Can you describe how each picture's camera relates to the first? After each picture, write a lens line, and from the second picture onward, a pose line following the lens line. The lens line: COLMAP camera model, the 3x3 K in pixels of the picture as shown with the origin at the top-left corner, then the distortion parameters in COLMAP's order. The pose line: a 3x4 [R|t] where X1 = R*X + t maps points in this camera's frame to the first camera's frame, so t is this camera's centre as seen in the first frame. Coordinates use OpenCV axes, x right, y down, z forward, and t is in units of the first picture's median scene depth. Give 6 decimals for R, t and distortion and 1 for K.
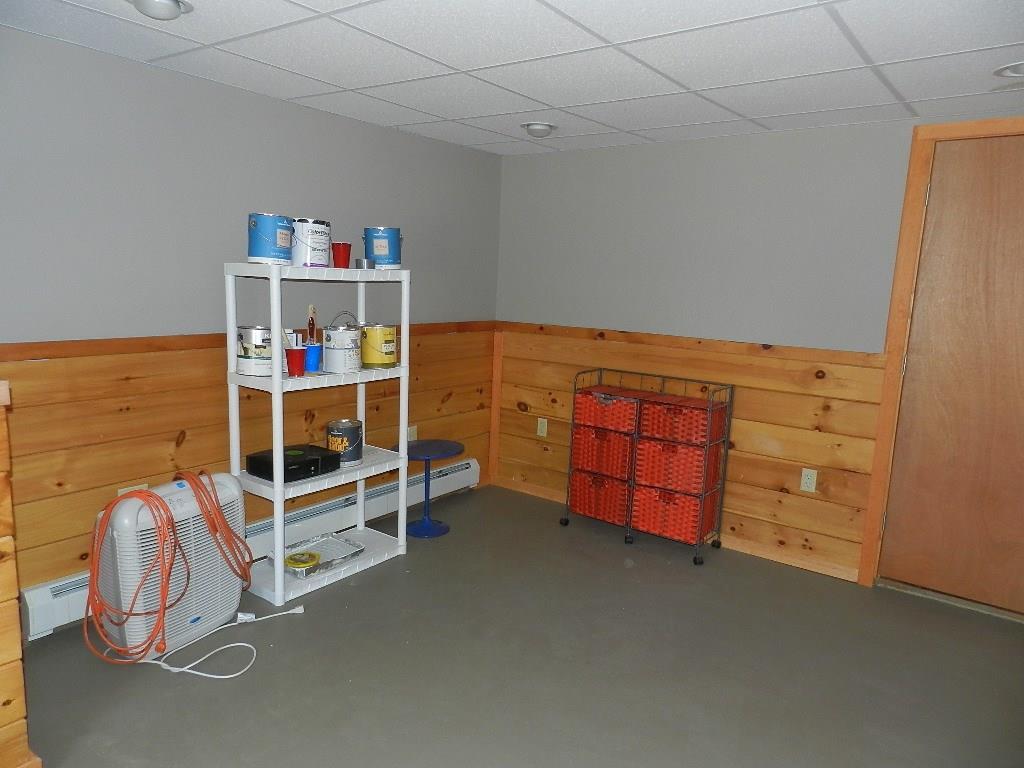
lens RADIAL K [[695.6, 0, 509.2], [0, 695.6, 382.9], [0, 0, 1]] dist [0.022660, -0.002918]
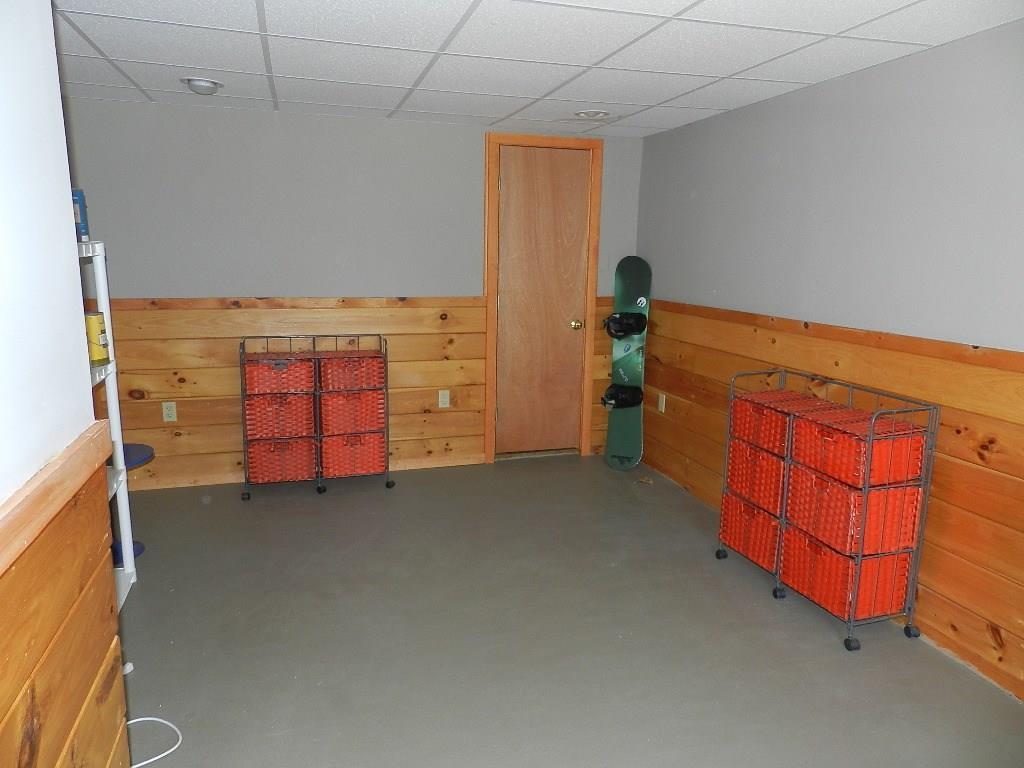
lens RADIAL K [[695.6, 0, 509.2], [0, 695.6, 382.9], [0, 0, 1]] dist [0.022660, -0.002918]
pose [[0.592875, -0.183954, 0.784002, -0.504078], [0.132570, 0.982573, 0.130294, -0.042263], [-0.794307, 0.026687, 0.606930, 0.115276]]
